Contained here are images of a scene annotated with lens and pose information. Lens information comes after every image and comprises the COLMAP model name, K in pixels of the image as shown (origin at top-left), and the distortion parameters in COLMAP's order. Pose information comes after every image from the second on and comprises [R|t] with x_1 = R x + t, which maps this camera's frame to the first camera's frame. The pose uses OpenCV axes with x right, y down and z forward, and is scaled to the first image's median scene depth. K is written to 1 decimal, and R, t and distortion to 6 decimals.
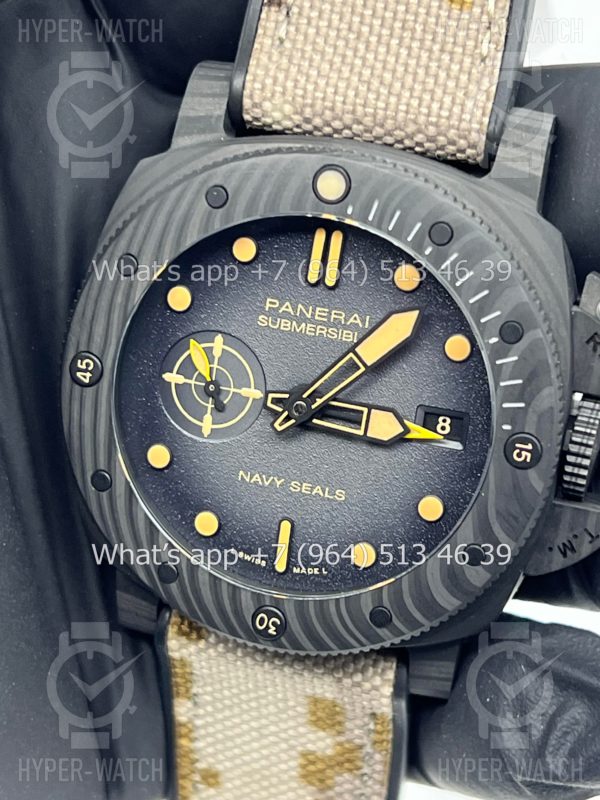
lens RADIAL K [[1809.8, 0, 303.4], [0, 1809.8, 400.9], [0, 0, 1]] dist [0.283242, 0.000000]
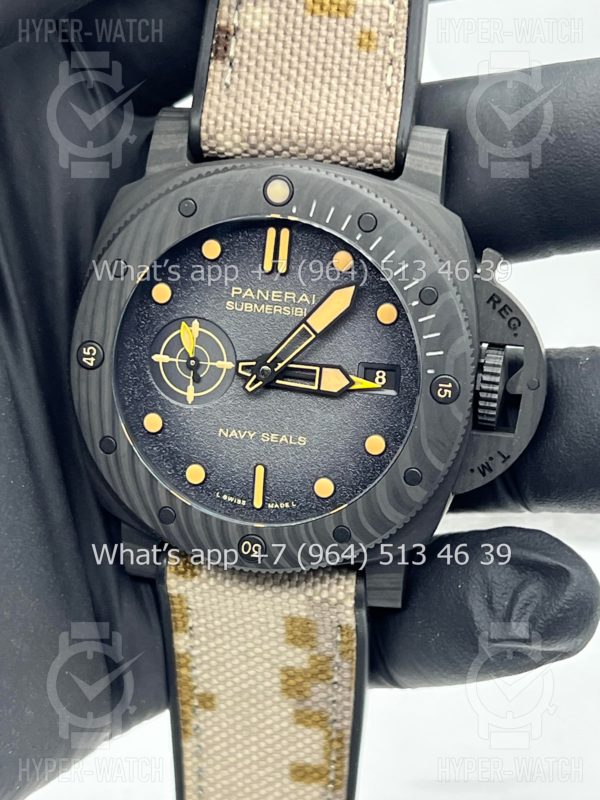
lens RADIAL K [[1809.8, 0, 297.7], [0, 1809.8, 398.7], [0, 0, 1]] dist [0.283242, 0.000000]
pose [[0.996165, -0.071457, 0.050492, -0.043548], [0.074668, 0.995096, -0.064868, 0.103953], [-0.045609, 0.068389, 0.996616, -0.241634]]
